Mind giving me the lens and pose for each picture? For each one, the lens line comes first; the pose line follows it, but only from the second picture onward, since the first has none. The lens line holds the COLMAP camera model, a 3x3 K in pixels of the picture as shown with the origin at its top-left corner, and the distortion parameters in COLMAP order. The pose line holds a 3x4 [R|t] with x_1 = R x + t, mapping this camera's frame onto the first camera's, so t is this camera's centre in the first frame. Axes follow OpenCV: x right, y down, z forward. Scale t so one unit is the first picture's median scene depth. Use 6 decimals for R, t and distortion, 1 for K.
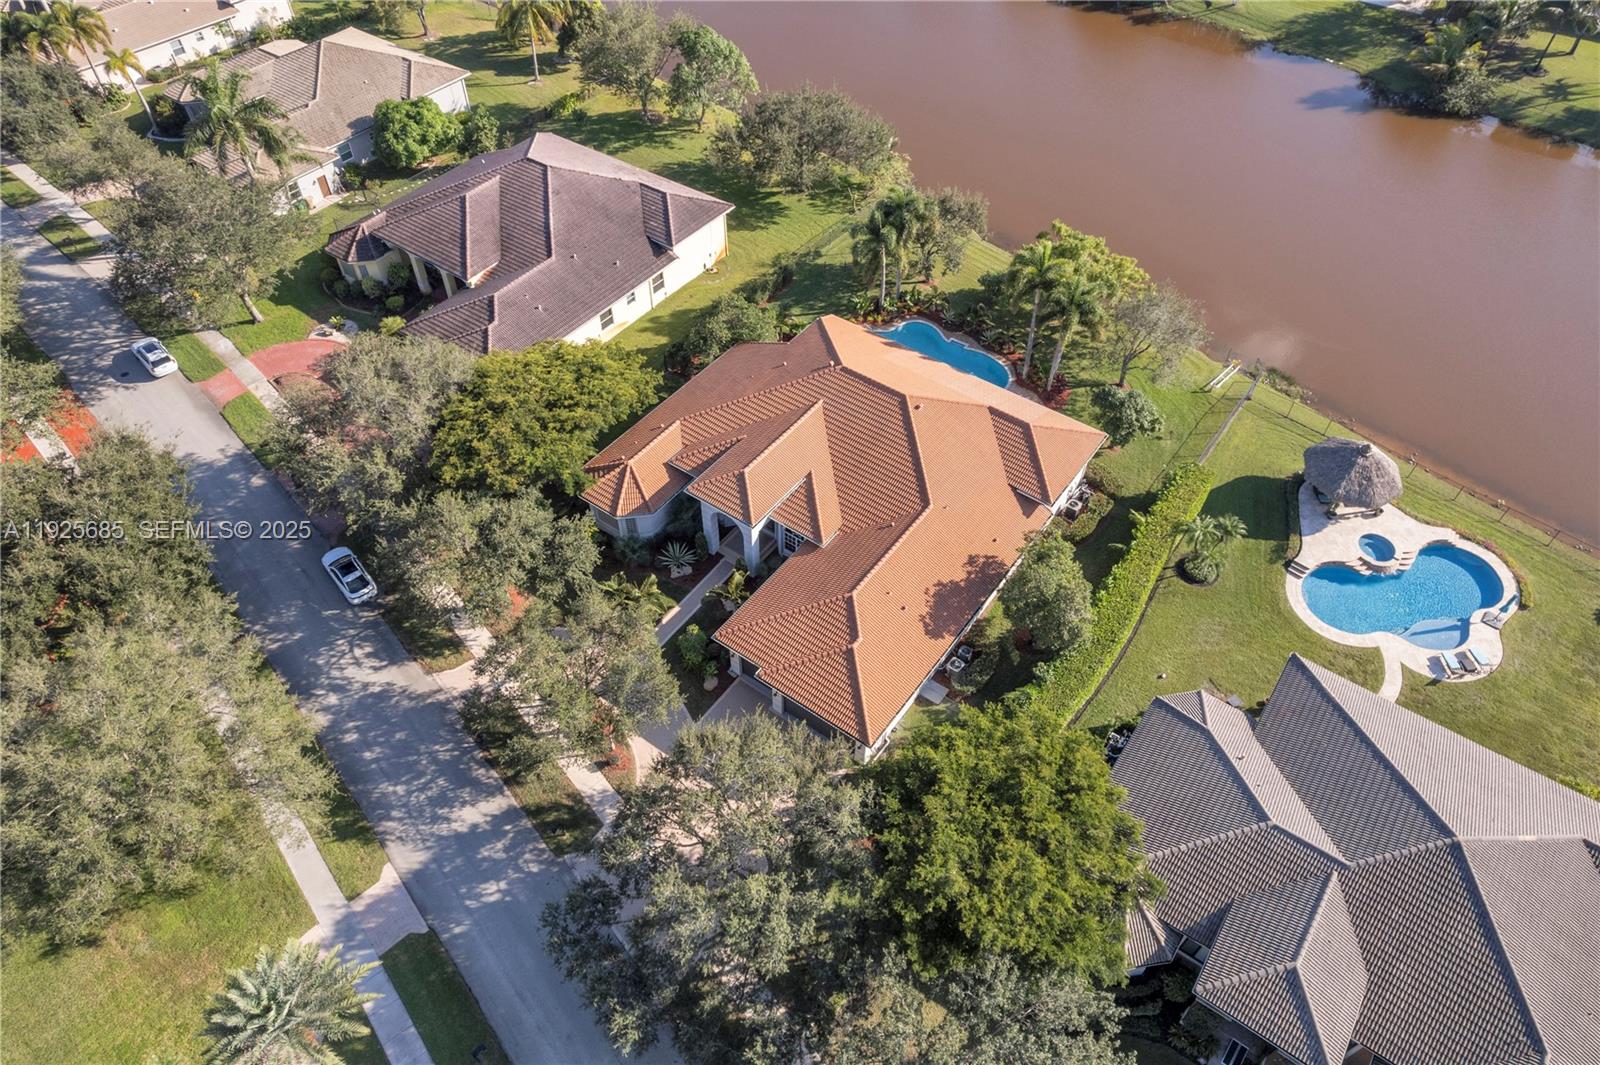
lens RADIAL K [[1037.5, 0, 800.0], [0, 1037.5, 532.5], [0, 0, 1]] dist [-0.099925, 0.101137]
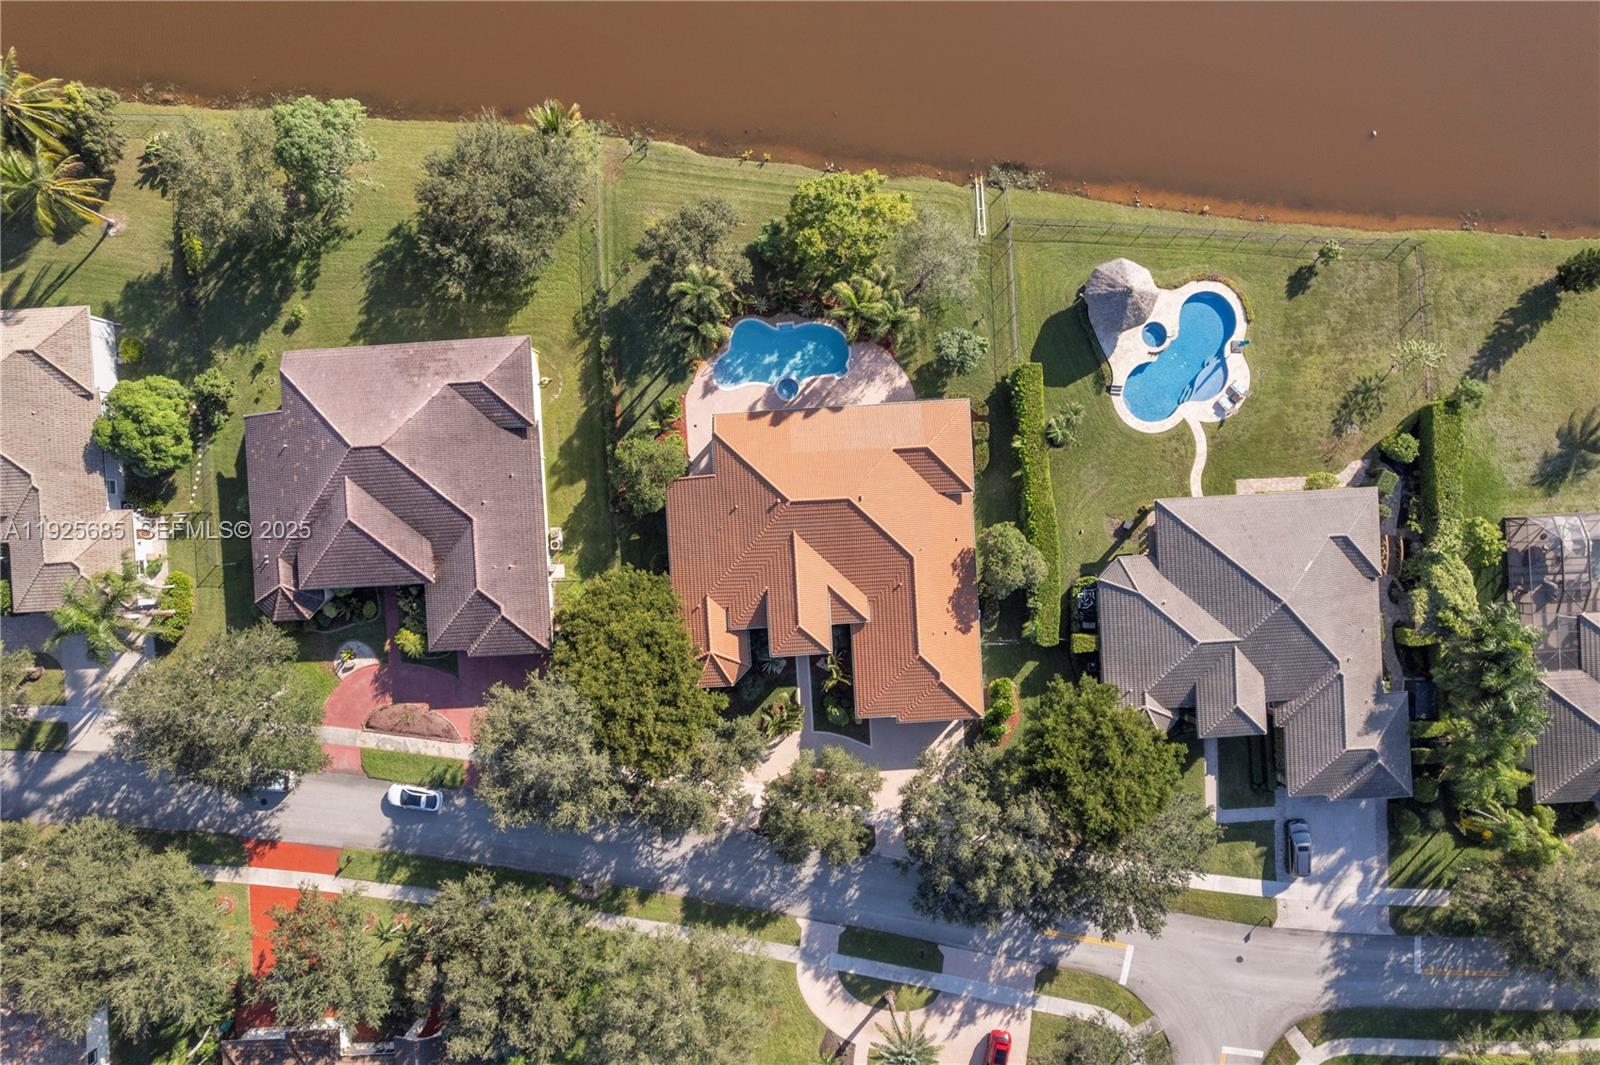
lens RADIAL K [[1037.5, 0, 800.0], [0, 1037.5, 532.5], [0, 0, 1]] dist [-0.099925, 0.101137]
pose [[0.769902, -0.637930, -0.017219, 0.052946], [0.482223, 0.563887, 0.670442, -1.093223], [-0.417986, -0.524477, 0.741762, 0.027488]]
